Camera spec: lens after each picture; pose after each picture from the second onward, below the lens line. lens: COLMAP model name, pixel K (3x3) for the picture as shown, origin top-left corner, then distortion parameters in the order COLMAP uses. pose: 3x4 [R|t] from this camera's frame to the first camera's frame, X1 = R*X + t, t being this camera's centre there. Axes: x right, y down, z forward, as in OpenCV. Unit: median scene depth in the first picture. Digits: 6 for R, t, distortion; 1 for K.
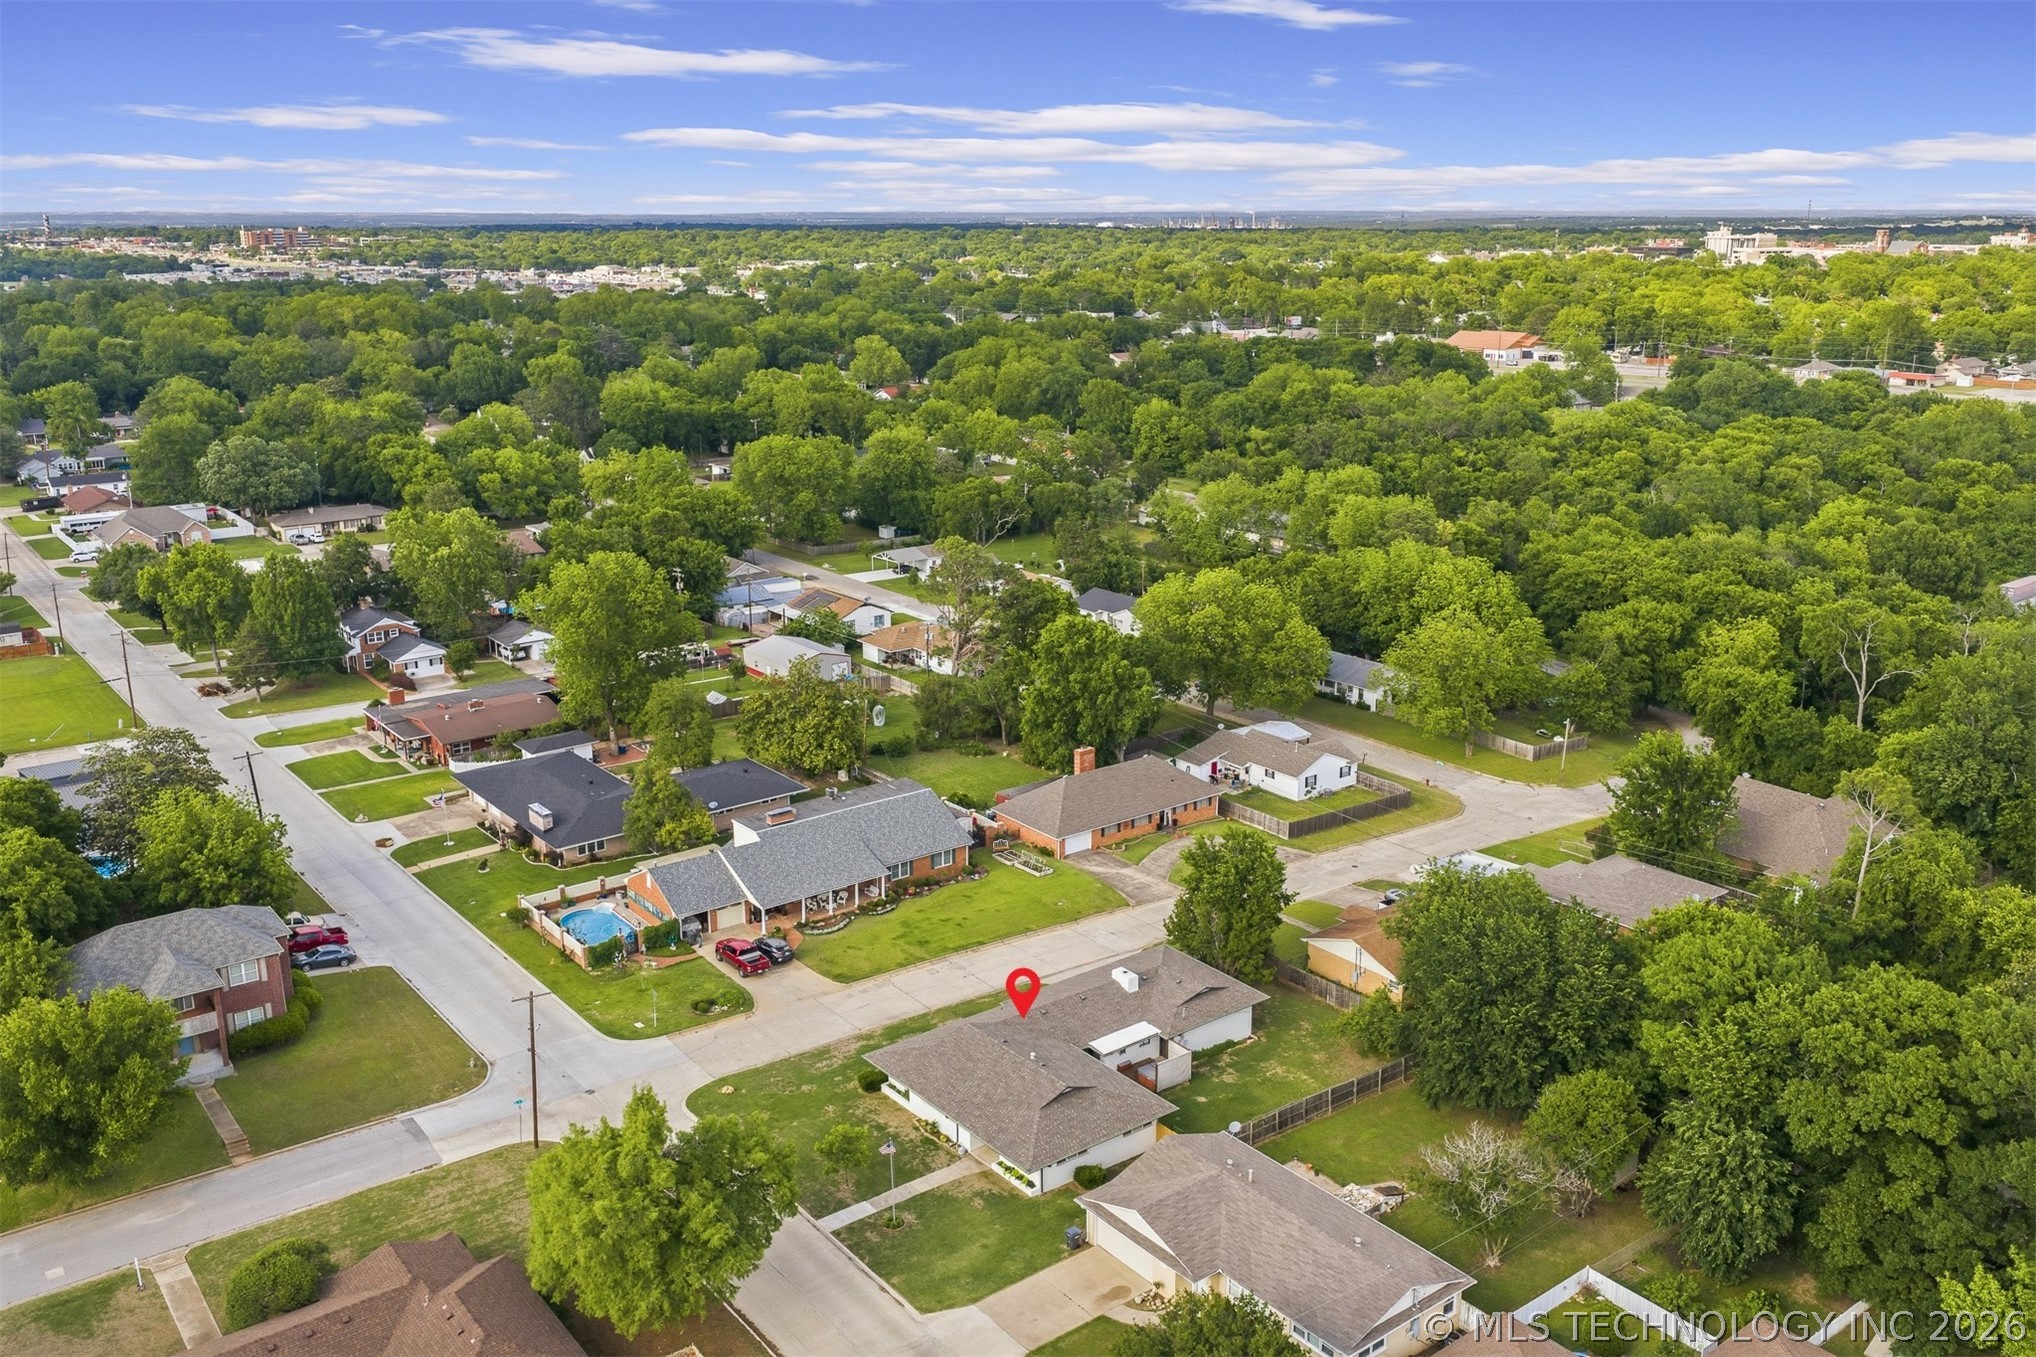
lens RADIAL K [[1690.5, 0, 1018.0], [0, 1690.5, 678.5], [0, 0, 1]] dist [0.001454, 0.003171]
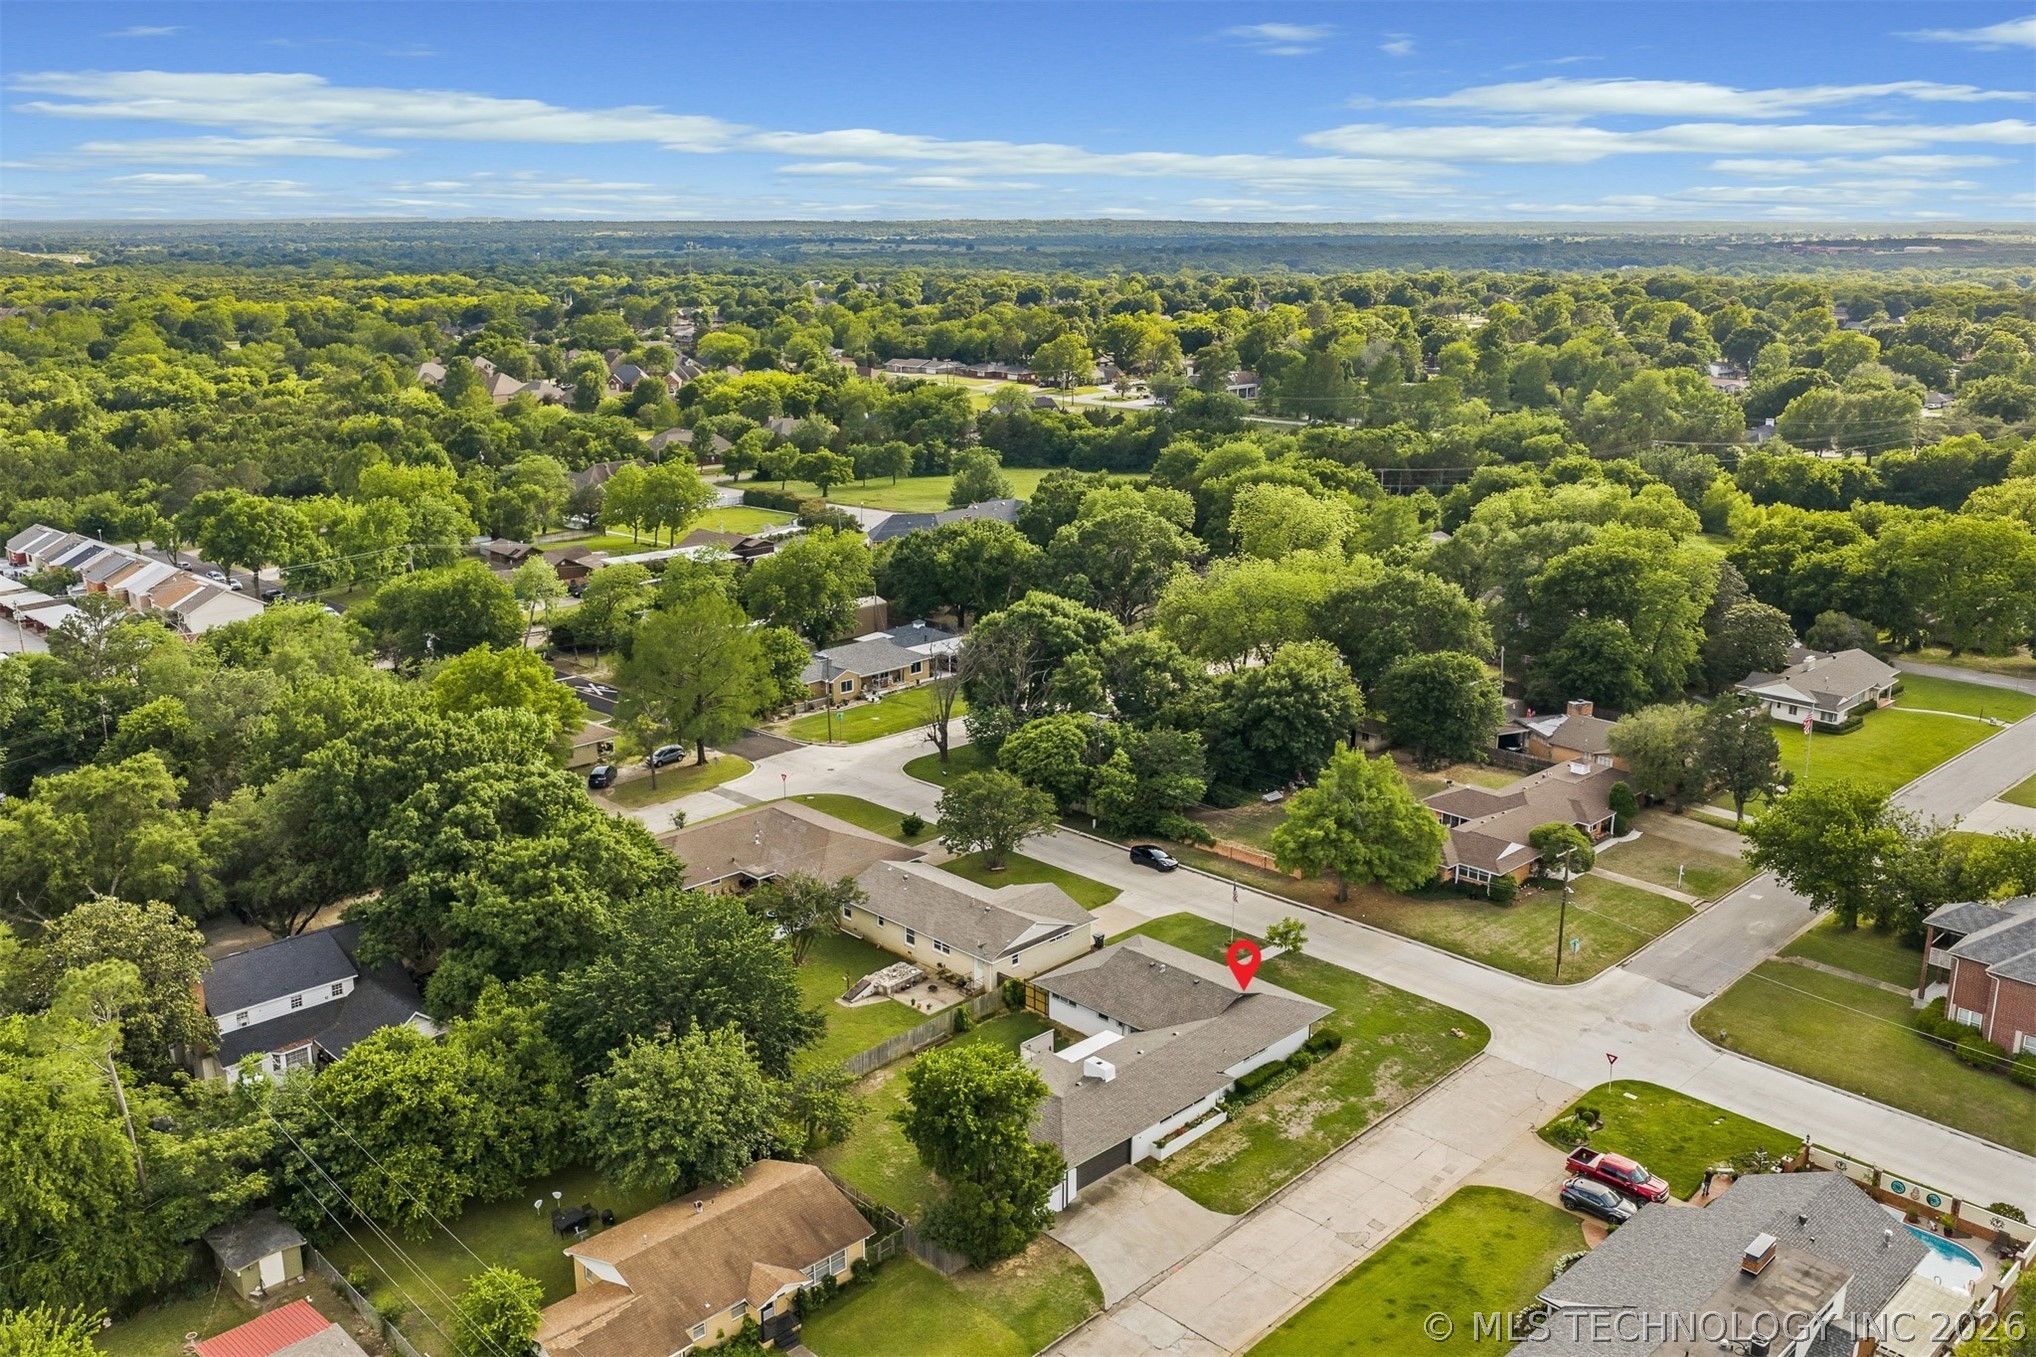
lens RADIAL K [[1690.5, 0, 1018.0], [0, 1690.5, 678.5], [0, 0, 1]] dist [0.001454, 0.003171]
pose [[-0.995476, 0.023555, -0.092048, 0.181354], [-0.026275, 0.862756, 0.504938, -0.429071], [0.091308, 0.505072, -0.858234, 1.553031]]
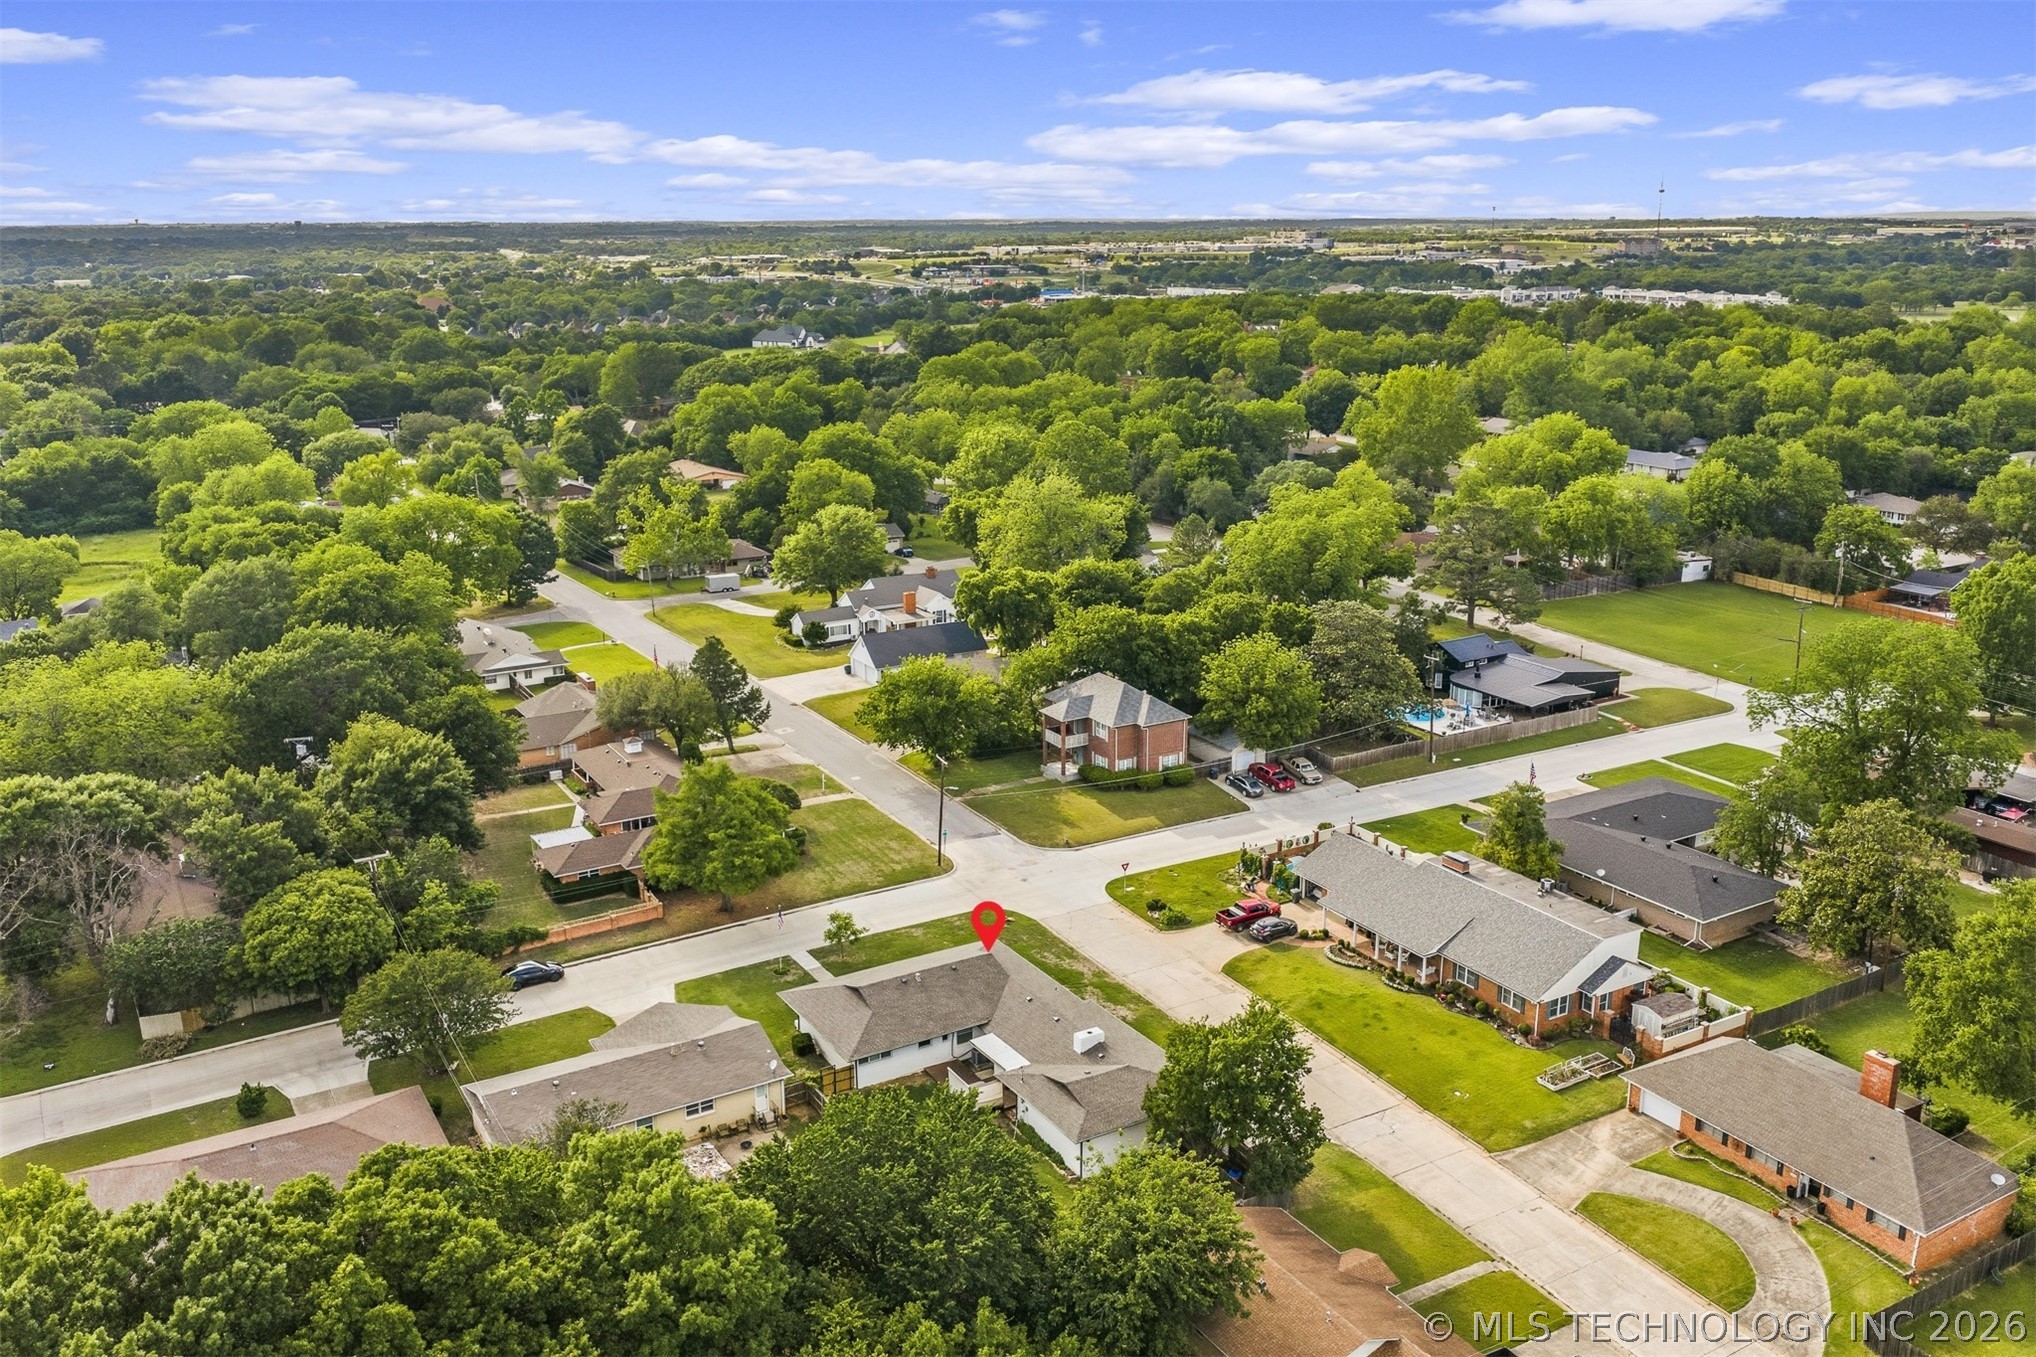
lens RADIAL K [[1690.5, 0, 1018.0], [0, 1690.5, 678.5], [0, 0, 1]] dist [0.001454, 0.003171]
pose [[-0.150199, 0.260952, -0.953596, 0.854624], [-0.246852, 0.924089, 0.291758, -0.254079], [0.957342, 0.279219, -0.074381, 0.912009]]
